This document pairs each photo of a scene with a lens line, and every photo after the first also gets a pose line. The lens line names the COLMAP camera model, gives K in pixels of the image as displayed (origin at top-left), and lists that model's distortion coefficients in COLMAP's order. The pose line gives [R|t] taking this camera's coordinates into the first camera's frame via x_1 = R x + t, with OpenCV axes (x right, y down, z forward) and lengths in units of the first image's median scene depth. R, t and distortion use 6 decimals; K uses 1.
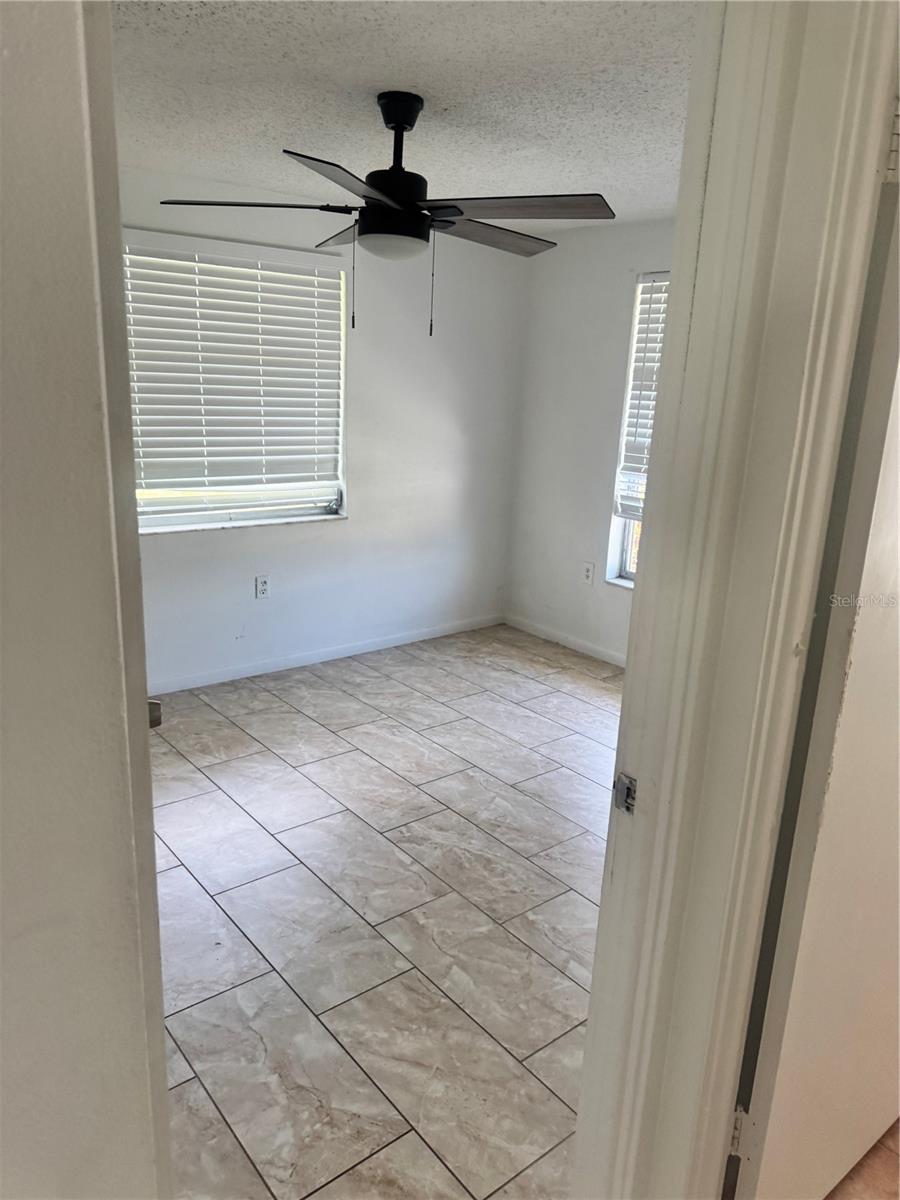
lens RADIAL K [[842.1, 0, 446.7], [0, 842.1, 599.8], [0, 0, 1]] dist [0.063997, -0.079087]
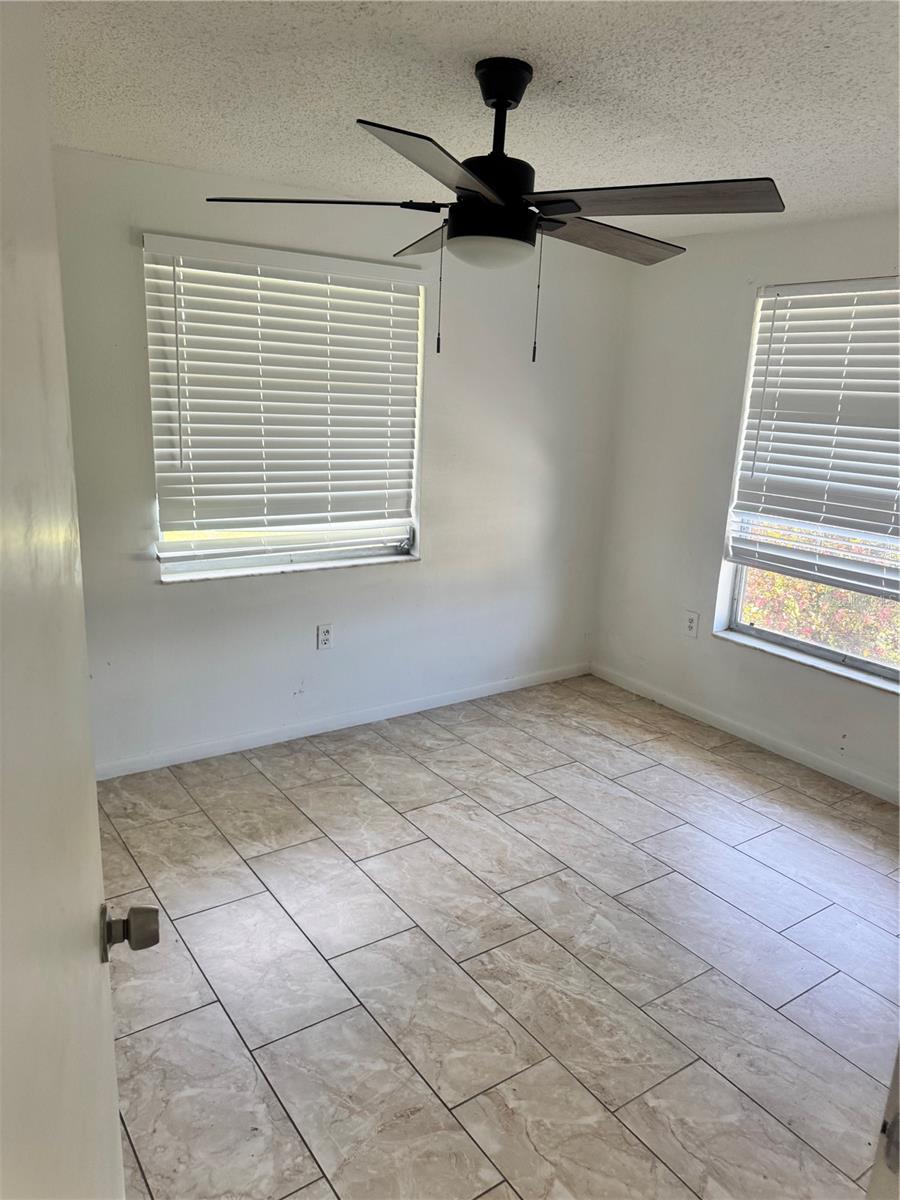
lens RADIAL K [[842.1, 0, 456.9], [0, 842.1, 596.0], [0, 0, 1]] dist [0.063997, -0.079087]
pose [[0.997757, 0.016543, -0.064858, -0.027734], [-0.017973, 0.999607, -0.021525, -0.054667], [0.064476, 0.022643, 0.997662, 0.153081]]
